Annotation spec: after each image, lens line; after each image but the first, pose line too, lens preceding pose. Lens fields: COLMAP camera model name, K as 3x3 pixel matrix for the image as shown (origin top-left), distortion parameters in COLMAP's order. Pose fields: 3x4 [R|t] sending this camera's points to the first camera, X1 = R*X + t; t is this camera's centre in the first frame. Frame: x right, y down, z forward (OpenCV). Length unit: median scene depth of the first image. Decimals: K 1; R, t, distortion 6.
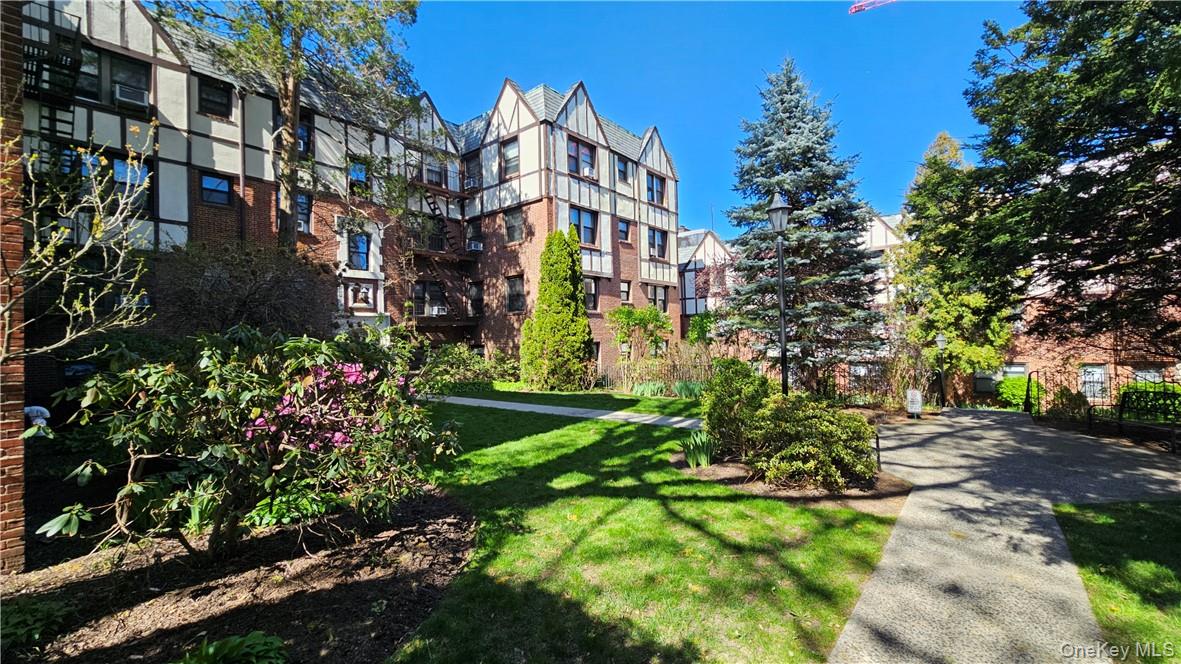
lens RADIAL K [[497.3, 0, 592.4], [0, 497.3, 328.7], [0, 0, 1]] dist [0.011431, 0.000695]
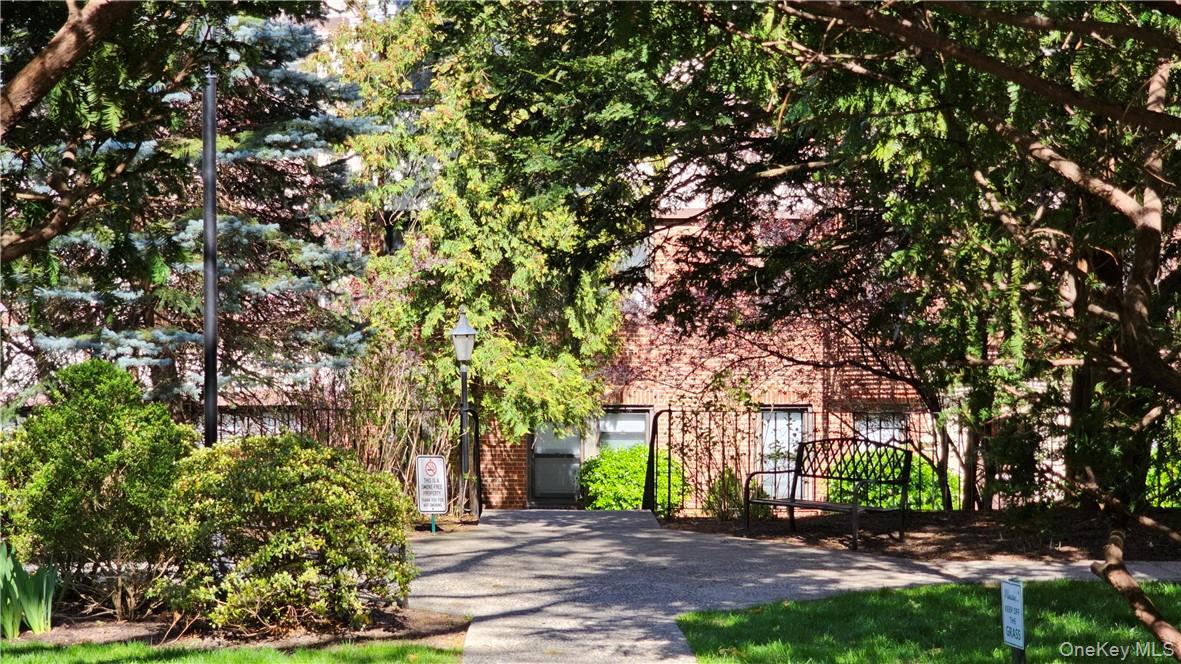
lens RADIAL K [[2397.1, 0, 590.5], [0, 2397.1, 331.2], [0, 0, 1]] dist [-0.029236, 0.000000]
pose [[0.773417, 0.016574, 0.633681, -0.366335], [-0.029570, 0.999513, 0.009948, 0.002296], [-0.633208, -0.026432, 0.773531, -0.426707]]
